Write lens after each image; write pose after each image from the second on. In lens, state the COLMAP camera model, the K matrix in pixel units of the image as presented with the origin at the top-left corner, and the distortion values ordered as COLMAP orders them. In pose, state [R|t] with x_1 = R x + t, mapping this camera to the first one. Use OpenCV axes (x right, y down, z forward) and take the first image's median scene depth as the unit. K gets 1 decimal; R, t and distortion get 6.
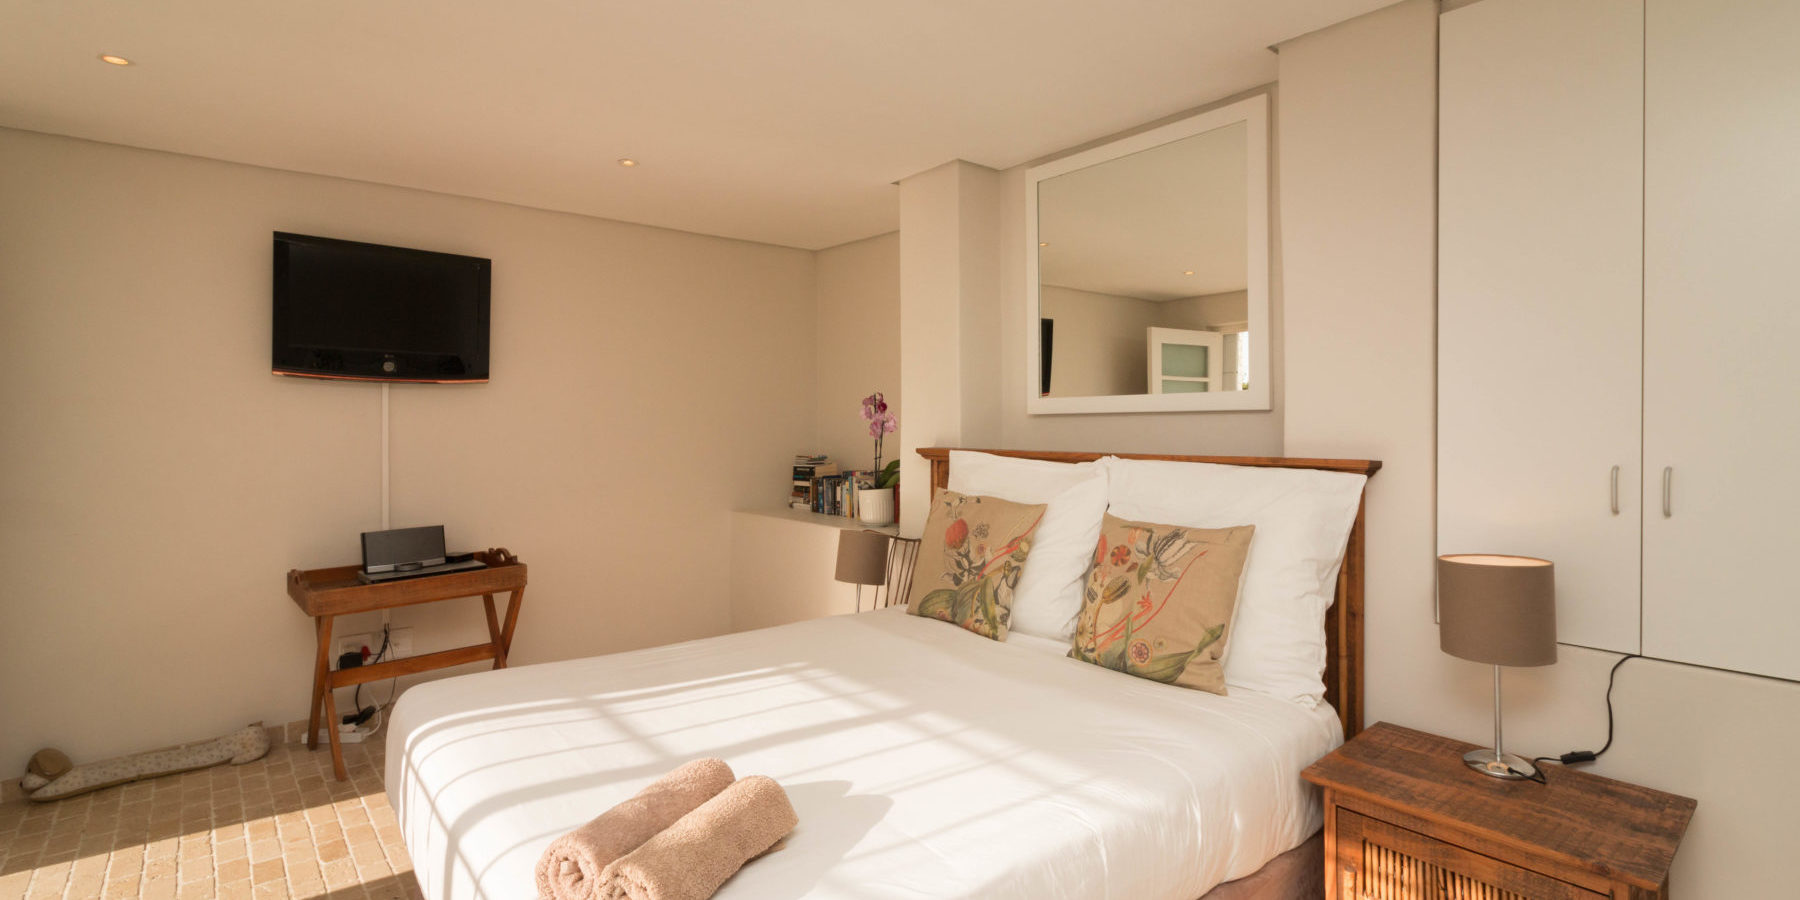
lens RADIAL K [[821.7, 0, 889.9], [0, 821.7, 432.5], [0, 0, 1]] dist [0.000981, 0.000565]
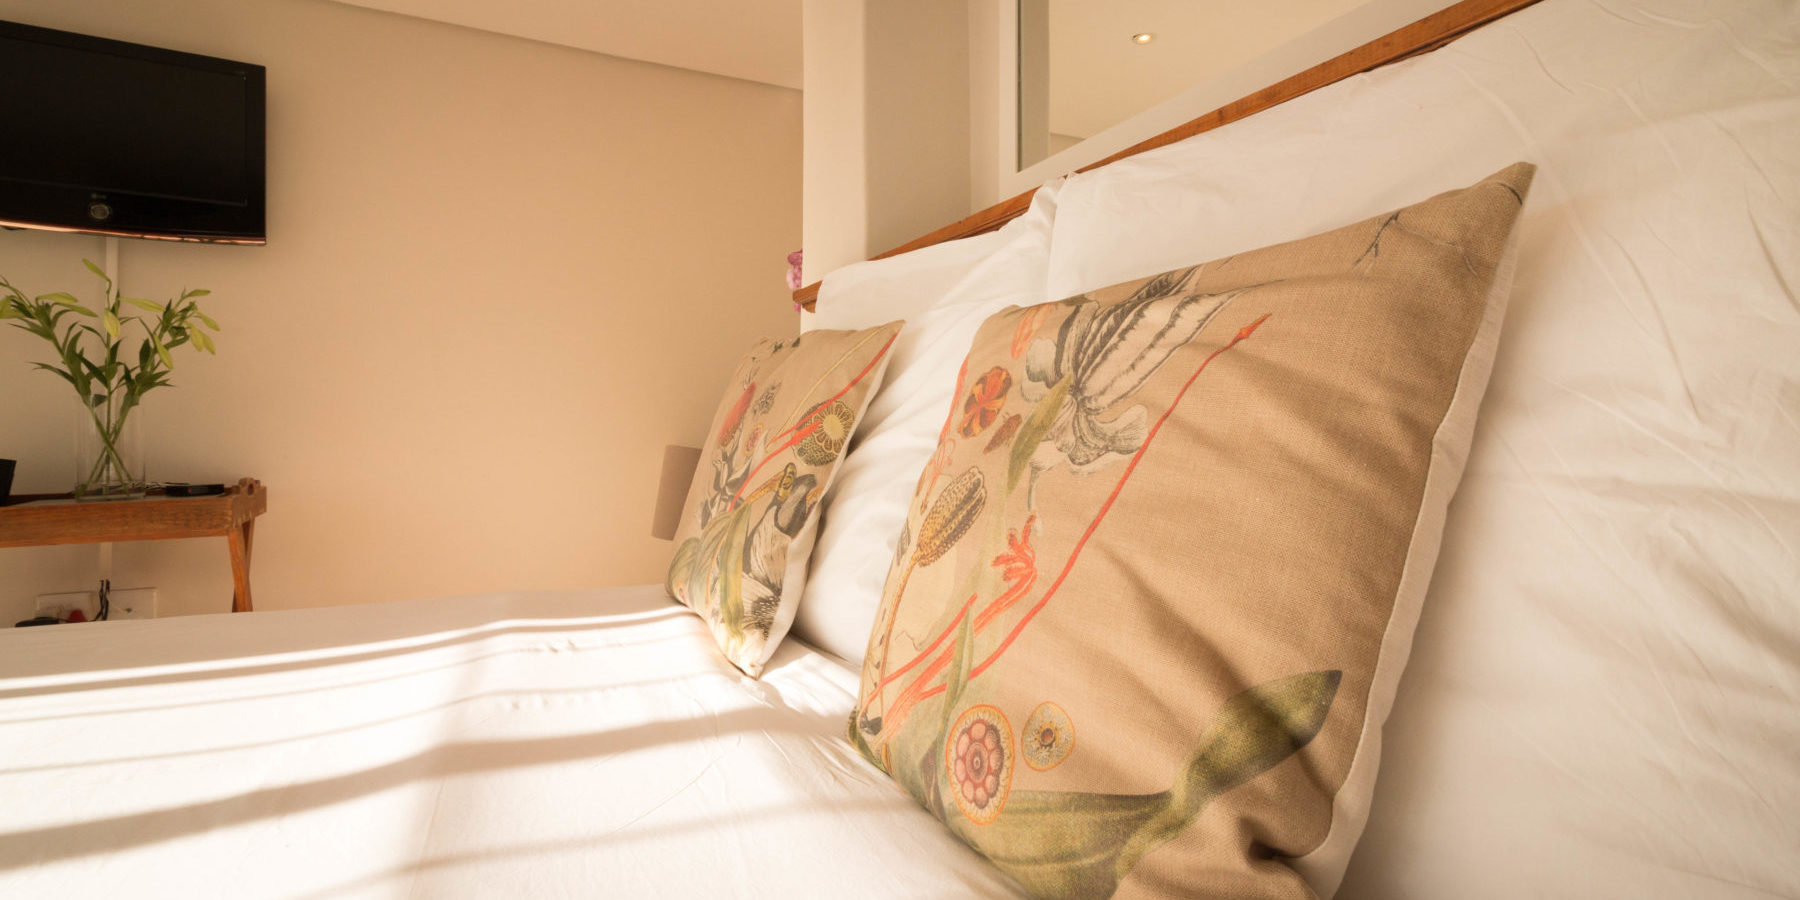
lens RADIAL K [[821.7, 0, 889.9], [0, 821.7, 432.5], [0, 0, 1]] dist [0.000981, 0.000565]
pose [[0.969096, 0.004080, -0.246649, 0.322256], [-0.007026, 0.999914, -0.011063, 0.165408], [0.246583, 0.012454, 0.969042, 0.722565]]
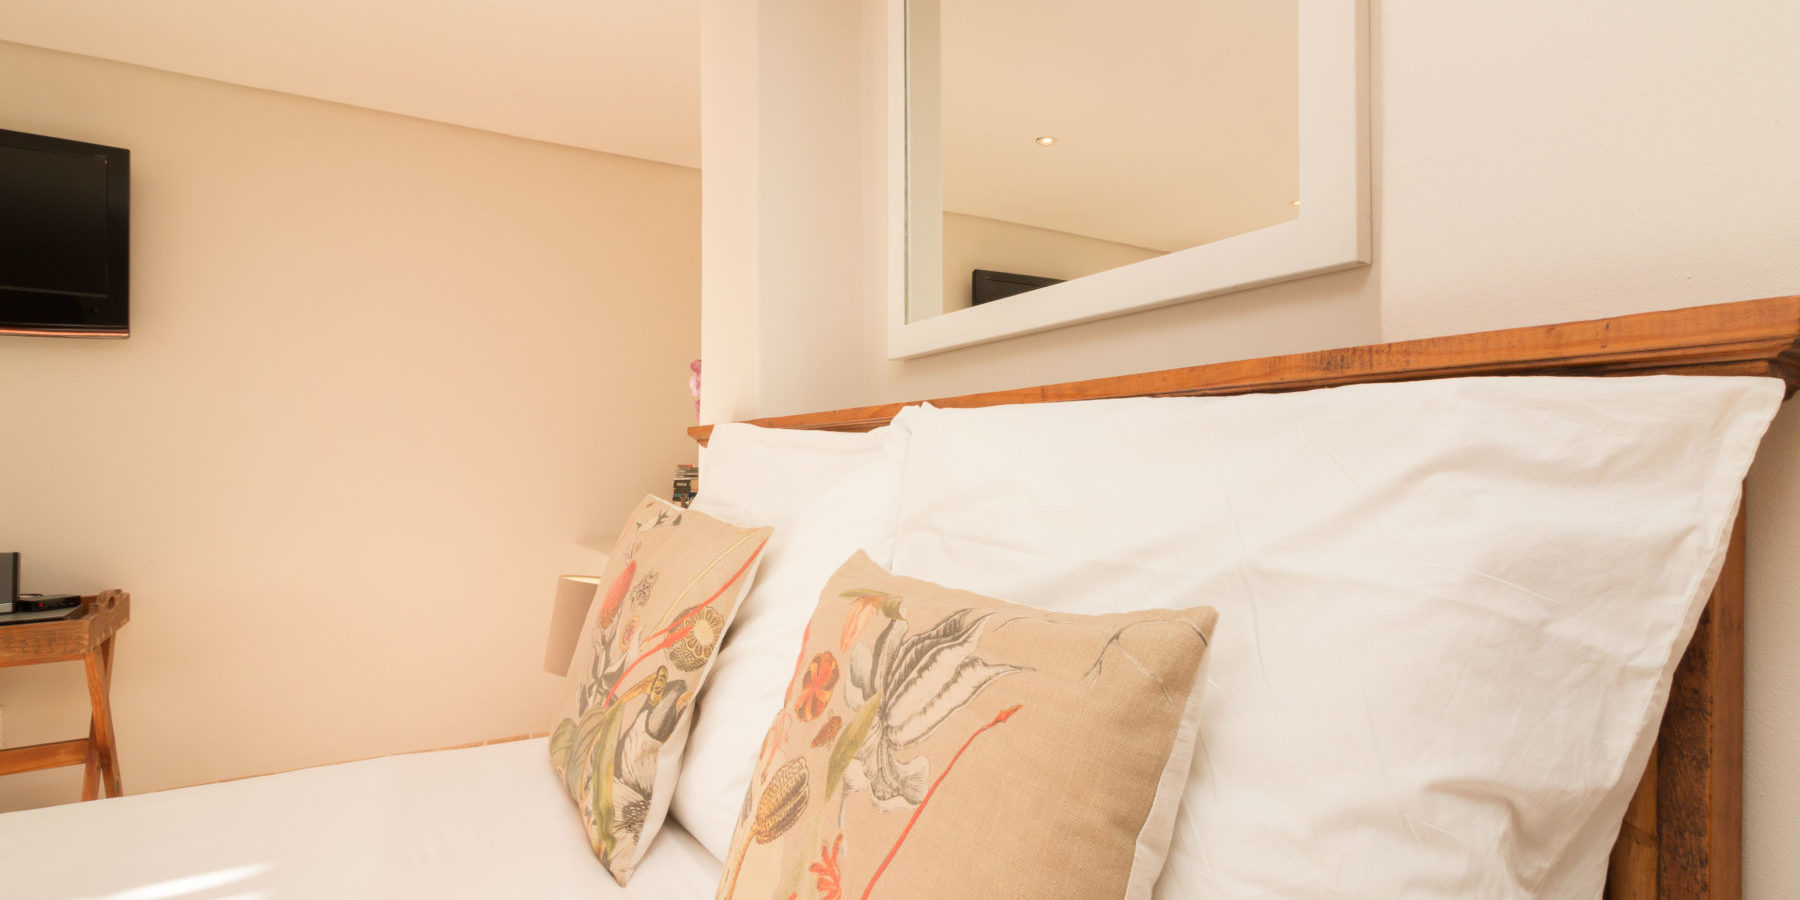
lens RADIAL K [[834.6, 0, 896.2], [0, 834.6, 461.9], [0, 0, 1]] dist [0.000423, 0.000017]
pose [[0.987222, 0.004401, -0.159290, 0.364077], [-0.006395, 0.999907, -0.012007, 0.068680], [0.159222, 0.012872, 0.987159, 0.696568]]
